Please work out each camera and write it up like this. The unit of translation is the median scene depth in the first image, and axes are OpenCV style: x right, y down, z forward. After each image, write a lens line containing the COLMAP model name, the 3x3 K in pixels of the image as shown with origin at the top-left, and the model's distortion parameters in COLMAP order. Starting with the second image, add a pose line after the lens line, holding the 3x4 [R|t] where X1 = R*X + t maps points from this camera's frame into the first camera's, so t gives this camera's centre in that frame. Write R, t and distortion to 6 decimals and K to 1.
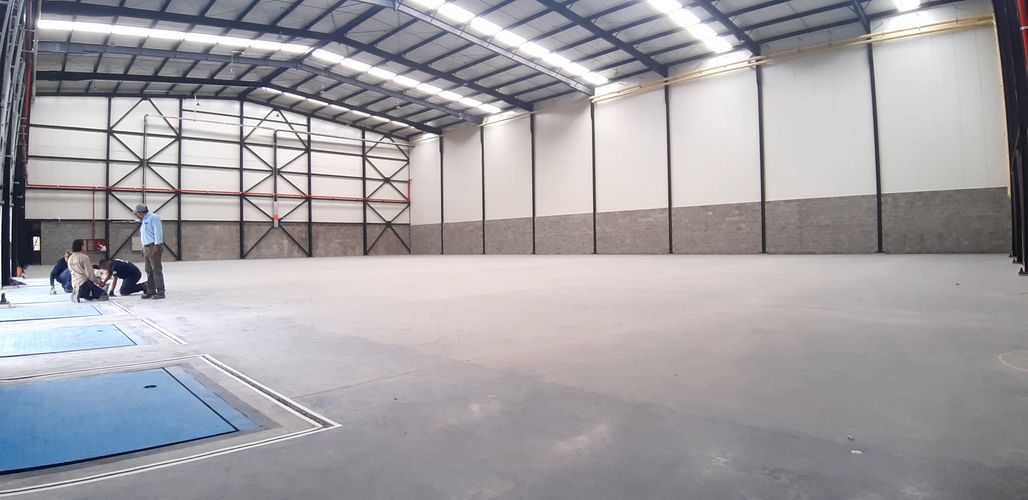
lens RADIAL K [[540.9, 0, 519.4], [0, 540.9, 254.0], [0, 0, 1]] dist [-0.086137, -0.015251]
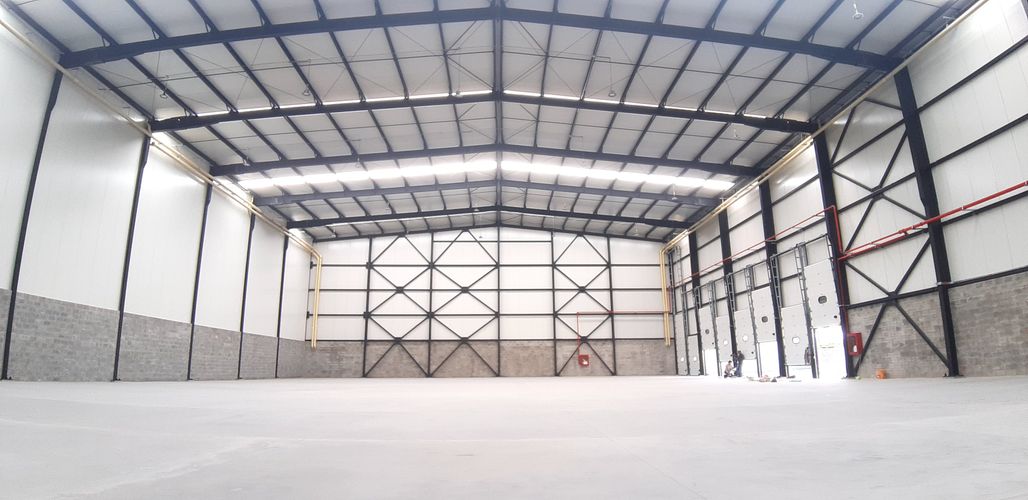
lens RADIAL K [[540.9, 0, 520.2], [0, 540.9, 250.7], [0, 0, 1]] dist [-0.086137, -0.015251]
pose [[-0.734338, 0.167903, 0.657690, -0.579348], [0.031192, 0.976248, -0.214400, -0.007379], [-0.678067, -0.136927, -0.722133, 1.121979]]
